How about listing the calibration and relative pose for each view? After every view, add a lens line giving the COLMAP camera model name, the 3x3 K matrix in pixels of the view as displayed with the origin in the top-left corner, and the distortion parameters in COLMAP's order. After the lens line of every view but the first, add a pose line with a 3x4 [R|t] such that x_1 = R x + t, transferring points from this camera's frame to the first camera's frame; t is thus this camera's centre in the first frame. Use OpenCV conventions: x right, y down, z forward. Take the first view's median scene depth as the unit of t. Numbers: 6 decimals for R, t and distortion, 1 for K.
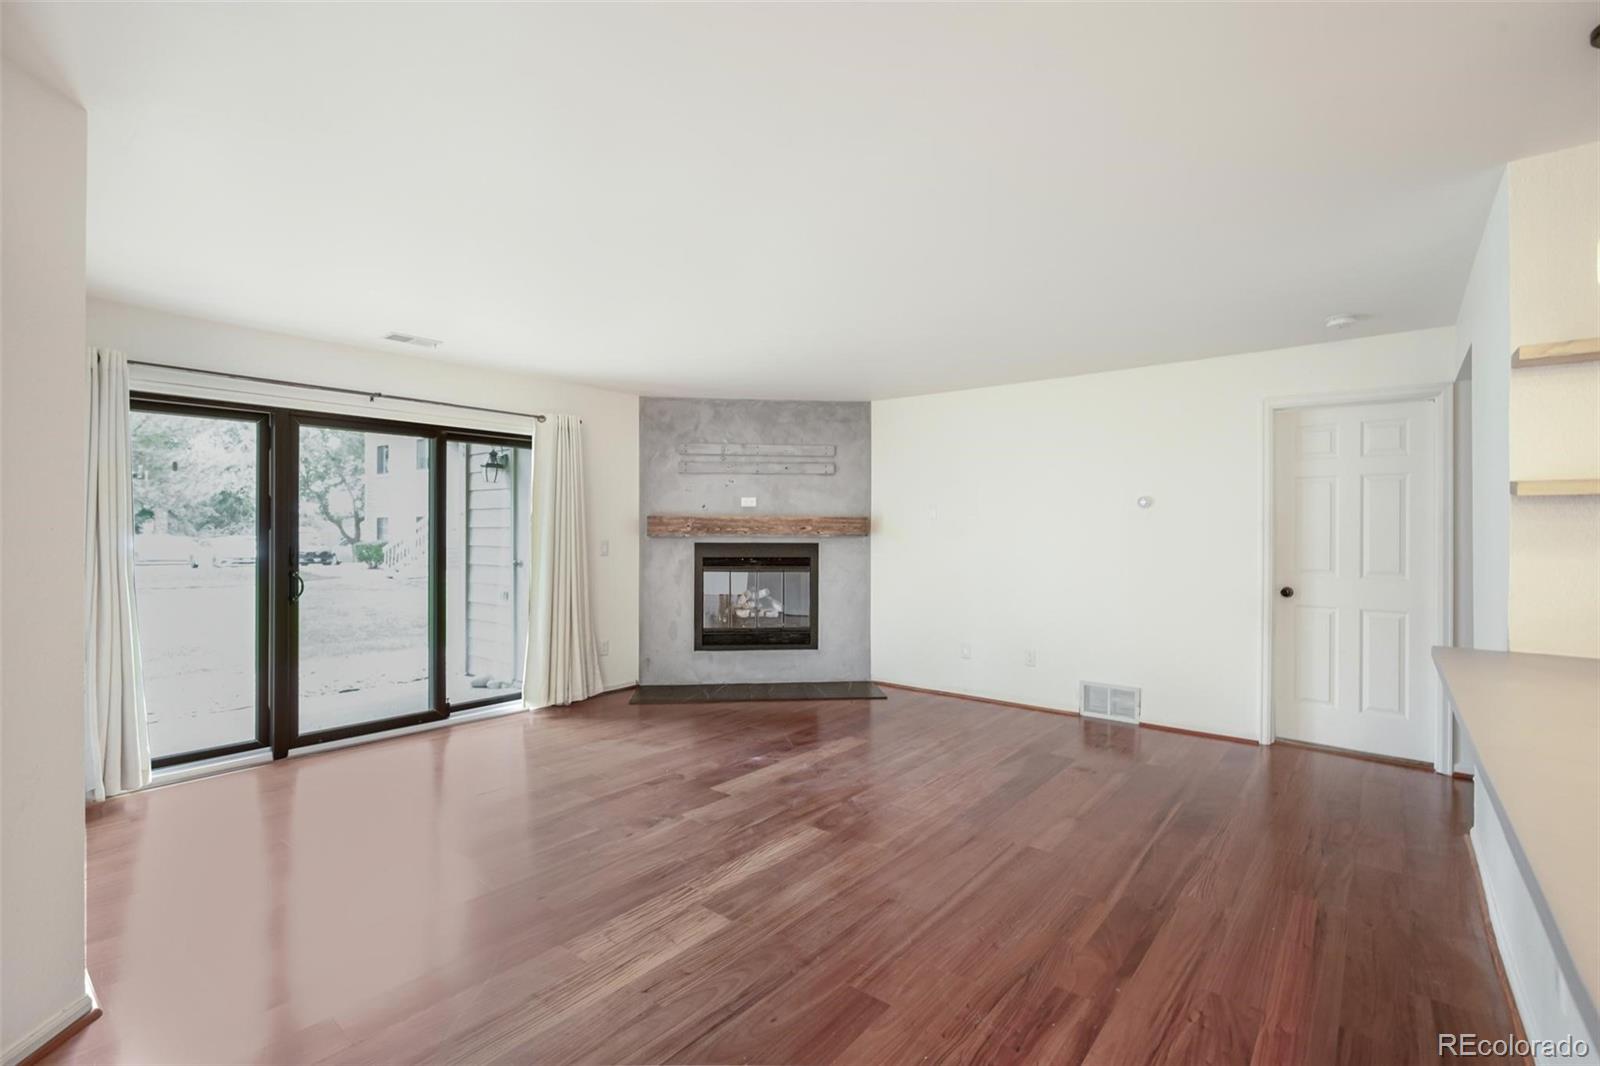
lens RADIAL K [[736.7, 0, 793.6], [0, 736.7, 531.4], [0, 0, 1]] dist [-0.002771, -0.000362]
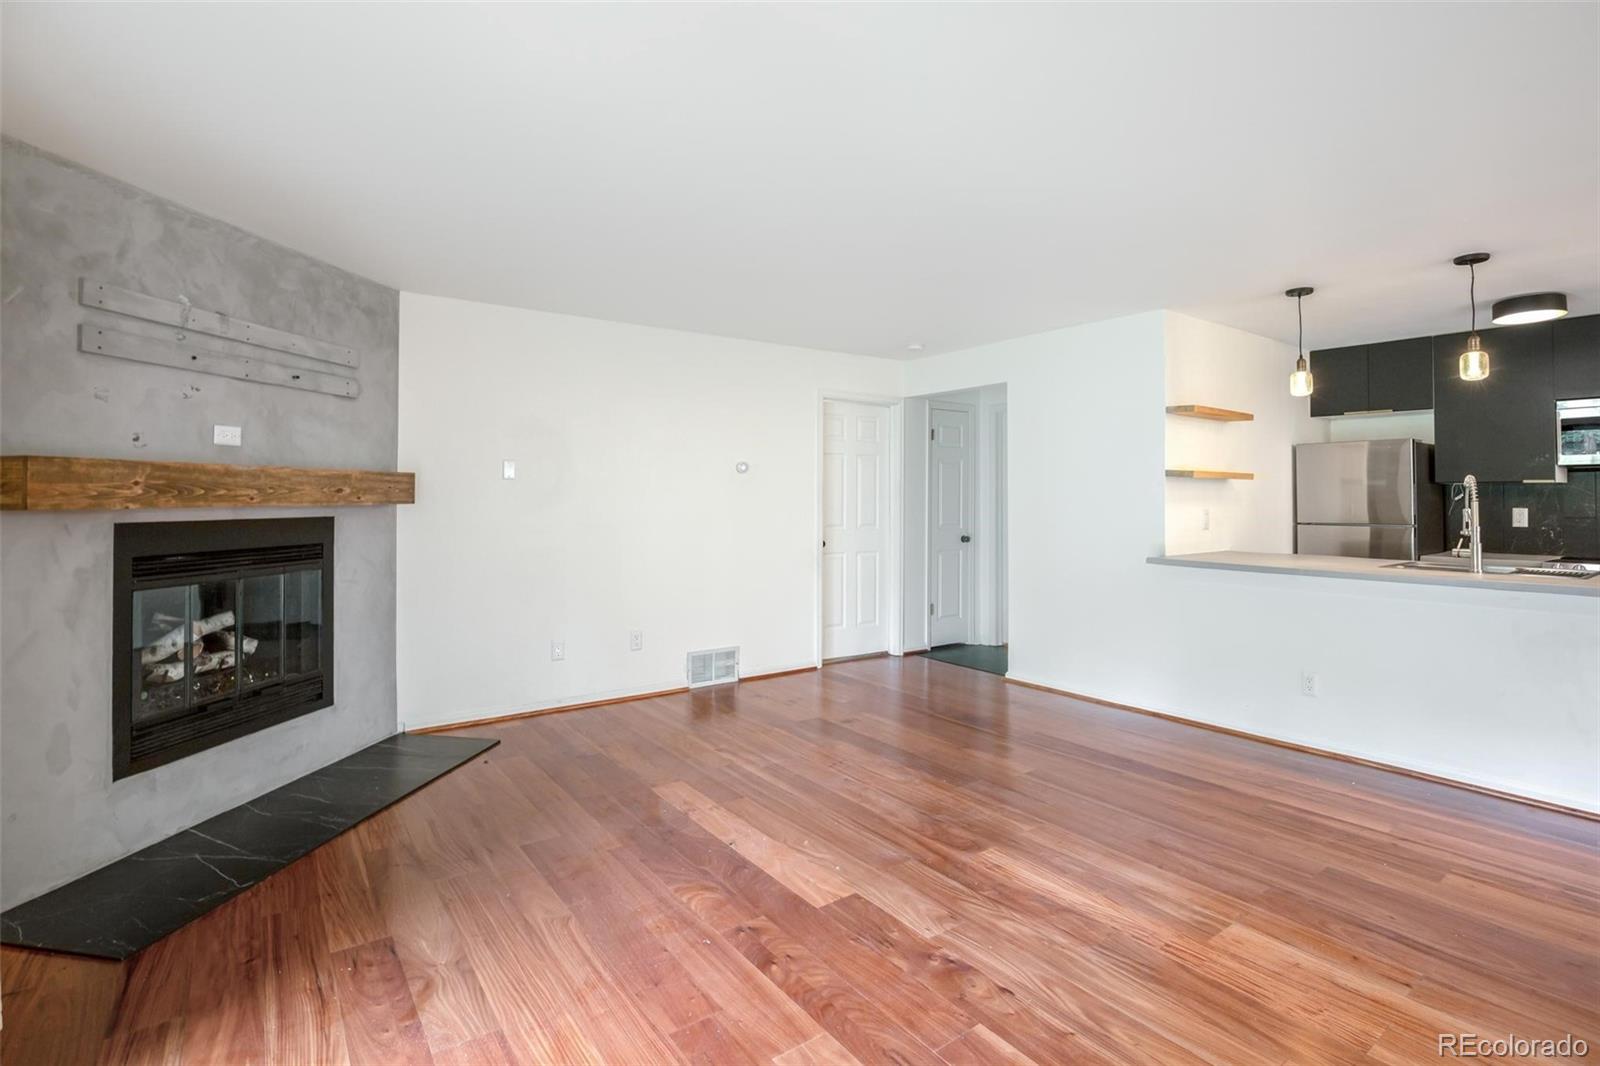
lens RADIAL K [[768.1, 0, 797.1], [0, 768.1, 483.2], [0, 0, 1]] dist [-0.025207, 0.001024]
pose [[0.247126, 0.015059, 0.968866, -0.455333], [0.001370, 0.999873, -0.015891, -0.000282], [-0.968982, 0.005254, 0.247074, 0.520219]]
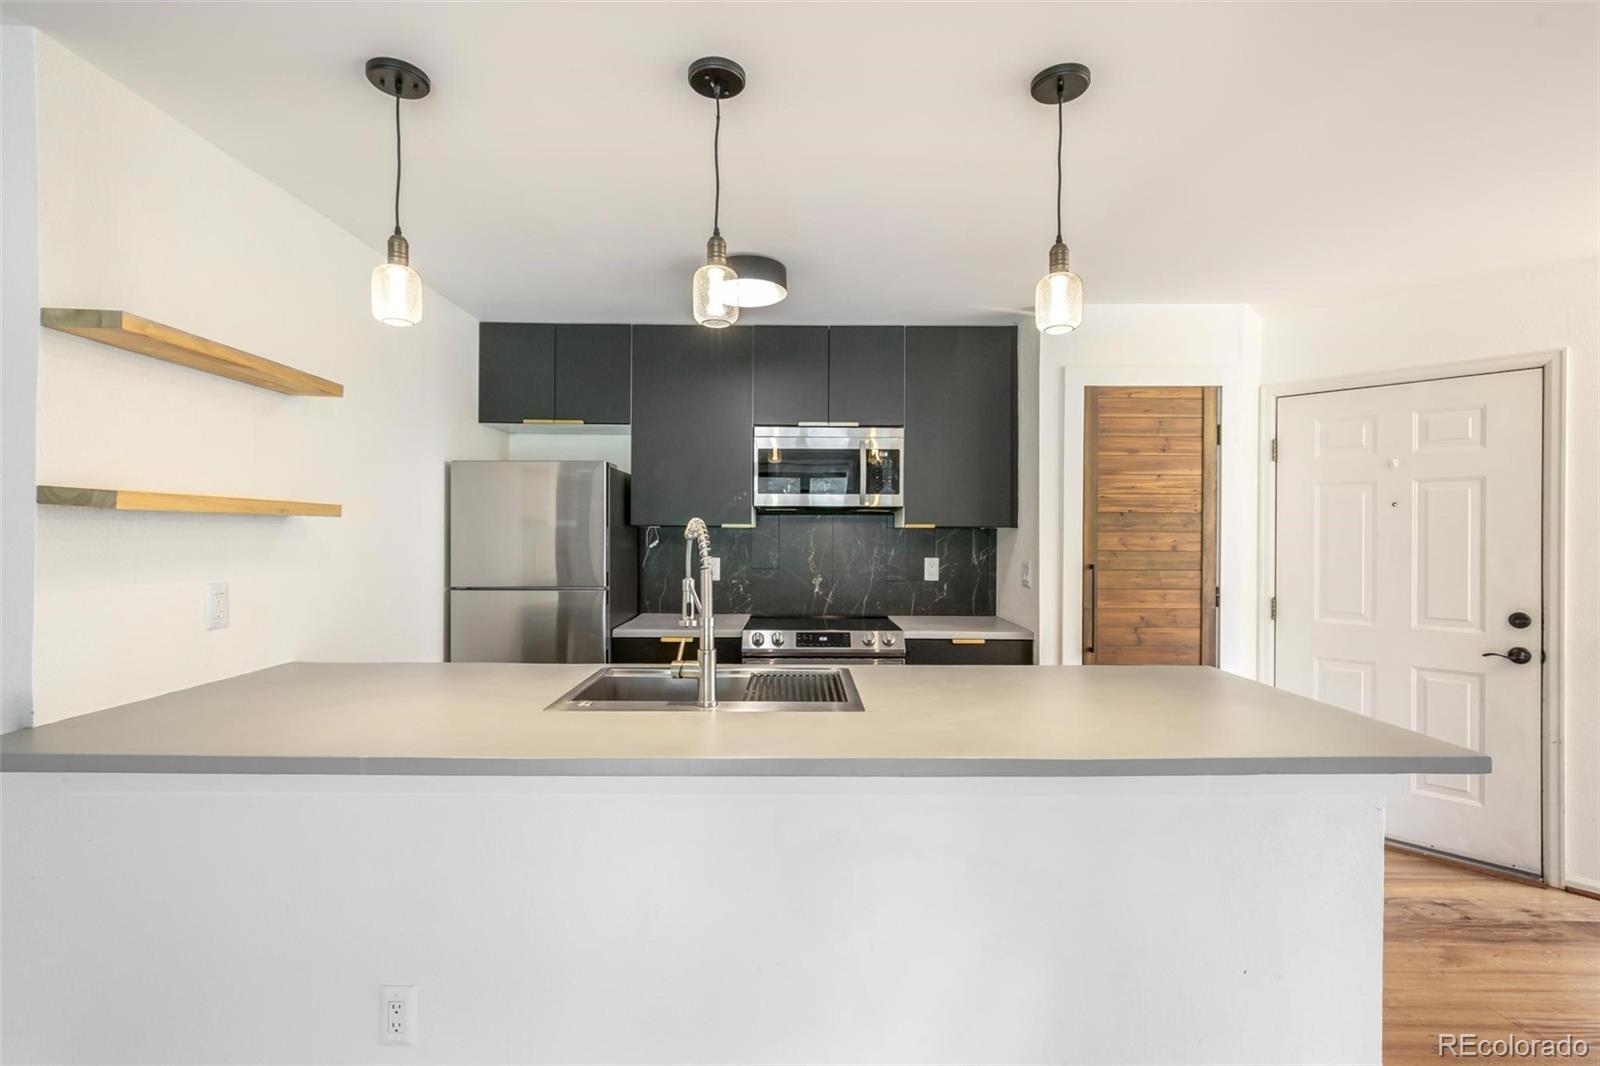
lens RADIAL K [[736.7, 0, 793.6], [0, 736.7, 531.4], [0, 0, 1]] dist [-0.002771, -0.000362]
pose [[-0.634713, -0.005013, 0.772732, -0.011095], [-0.005254, 0.999984, 0.002172, -0.010523], [-0.772730, -0.002682, -0.634729, 0.316426]]
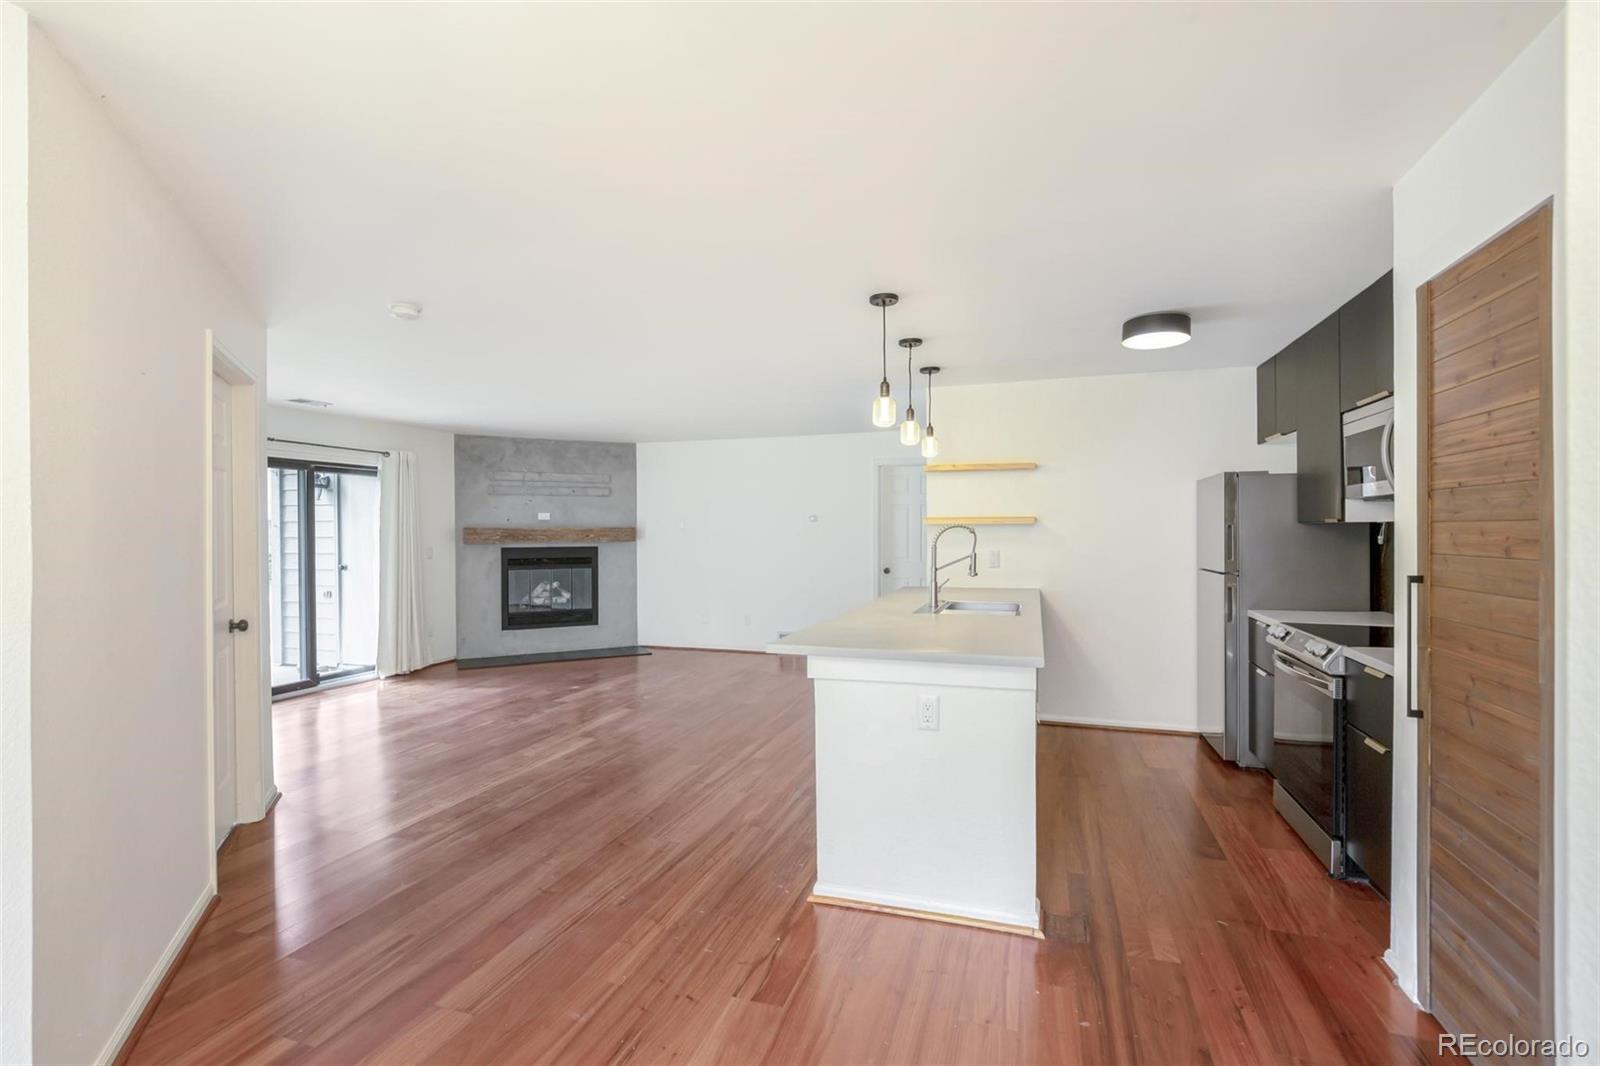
lens RADIAL K [[752.2, 0, 800.0], [0, 752.2, 533.0], [0, 0, 1]] dist [-0.005652, -0.000192]
pose [[0.933290, -0.008324, 0.359027, -0.118359], [0.008341, 0.999964, 0.001502, -0.008309], [-0.359027, 0.001593, 0.933326, -0.433621]]
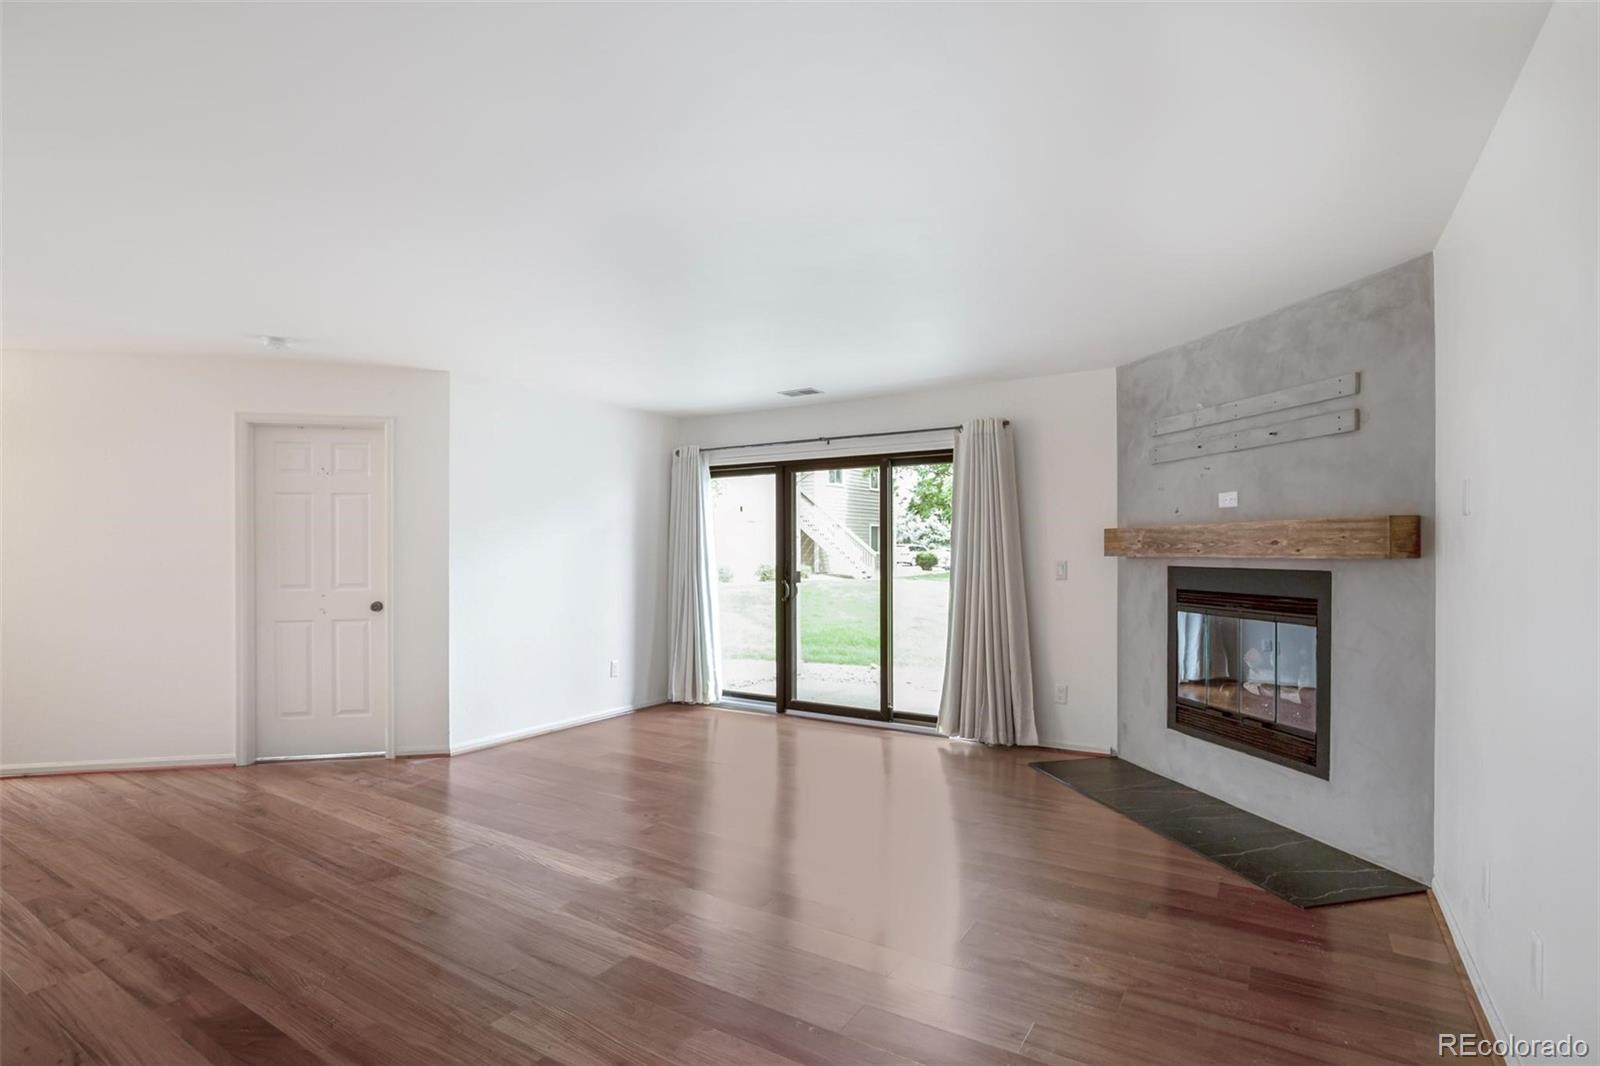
lens RADIAL K [[785.3, 0, 793.7], [0, 785.3, 550.1], [0, 0, 1]] dist [-0.012859, -0.000046]
pose [[0.115498, -0.002373, -0.993305, 0.534651], [-0.000118, 0.999997, -0.002403, 0.002462], [0.993308, 0.000394, 0.115497, 0.583222]]
